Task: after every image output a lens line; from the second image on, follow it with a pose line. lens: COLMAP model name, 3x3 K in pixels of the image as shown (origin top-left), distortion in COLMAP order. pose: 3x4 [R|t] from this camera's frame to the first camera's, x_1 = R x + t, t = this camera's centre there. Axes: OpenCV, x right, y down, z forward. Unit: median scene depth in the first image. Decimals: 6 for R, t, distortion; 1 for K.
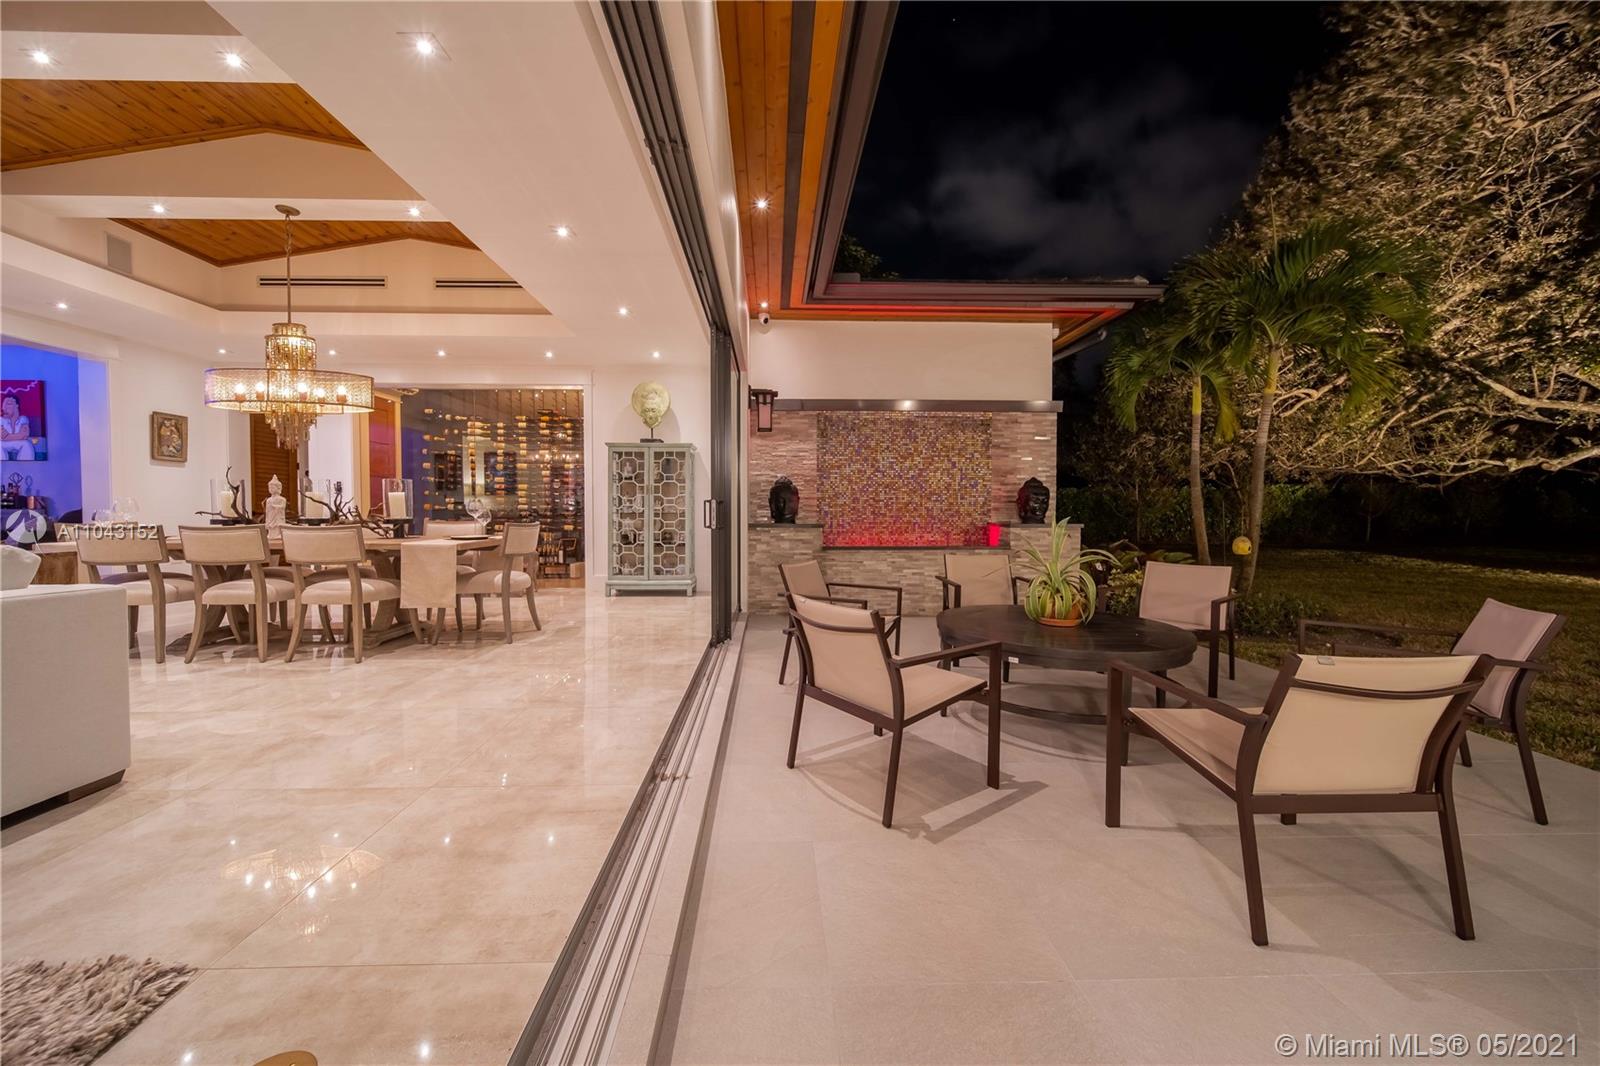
lens RADIAL K [[573.5, 0, 800.0], [0, 573.5, 533.0], [0, 0, 1]] dist [-0.000158, -0.000007]
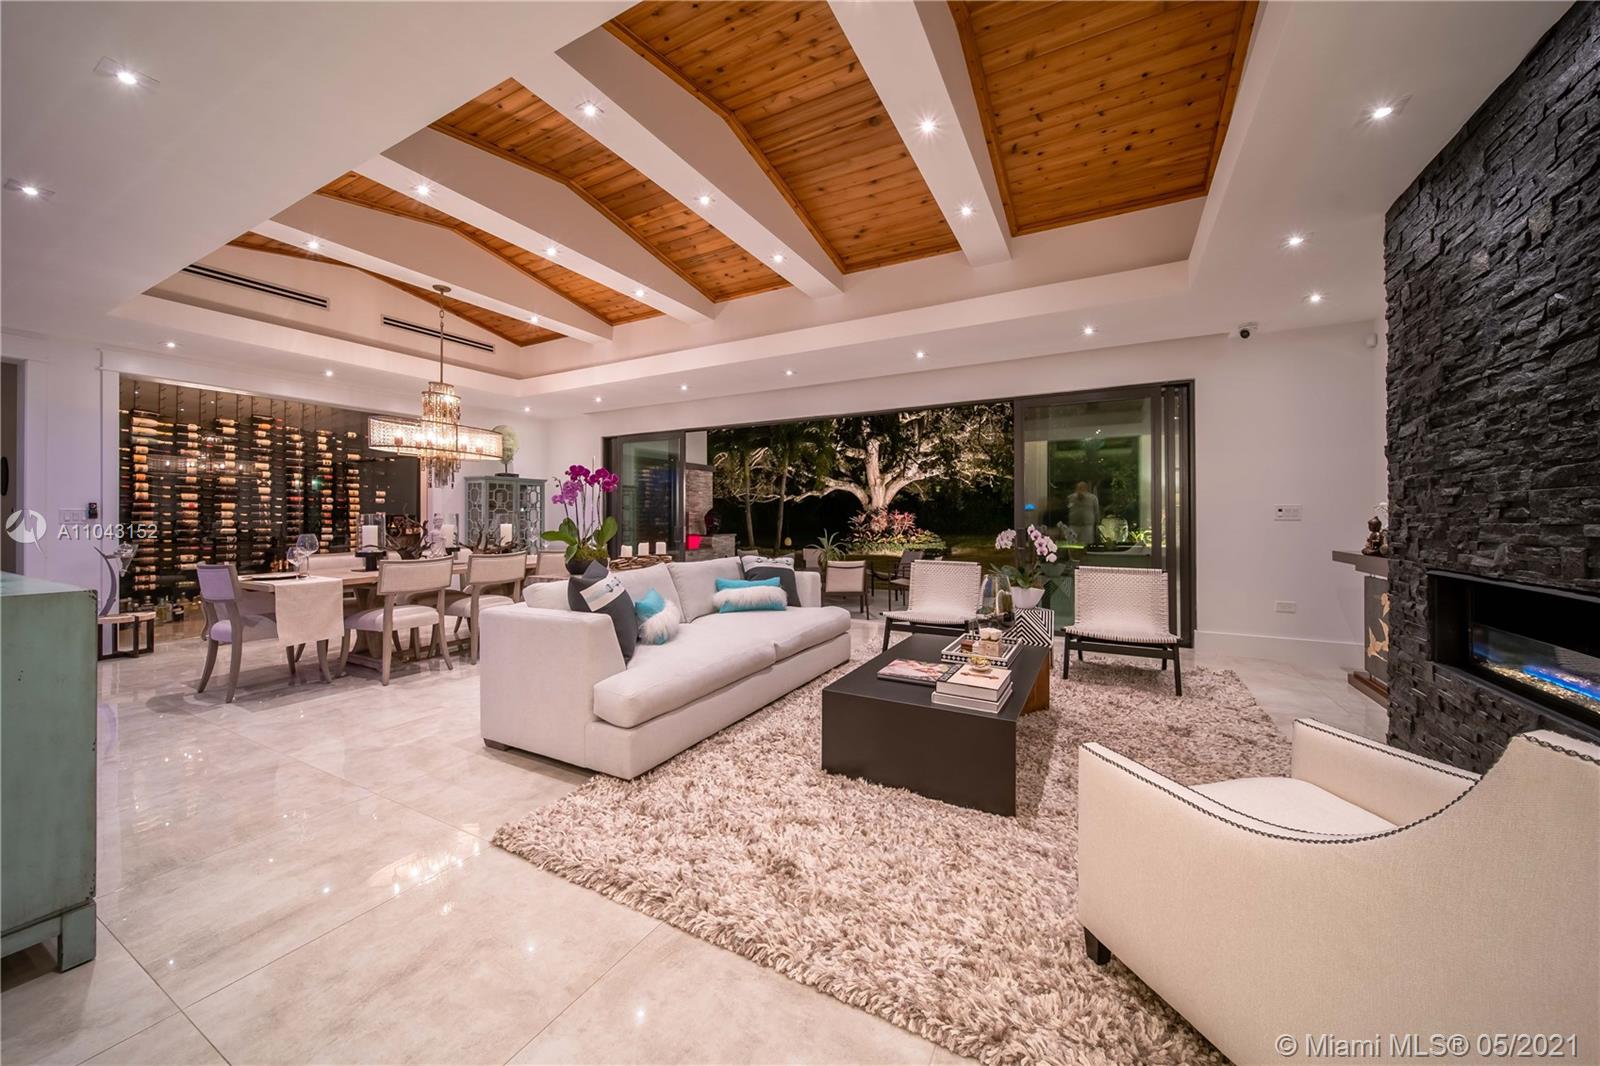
lens RADIAL K [[573.5, 0, 800.0], [0, 573.5, 533.0], [0, 0, 1]] dist [-0.000158, -0.000007]
pose [[0.512443, -0.023031, 0.858412, -1.037334], [0.034740, 0.999378, 0.006075, -0.025524], [-0.858018, 0.026709, 0.512925, -0.155470]]
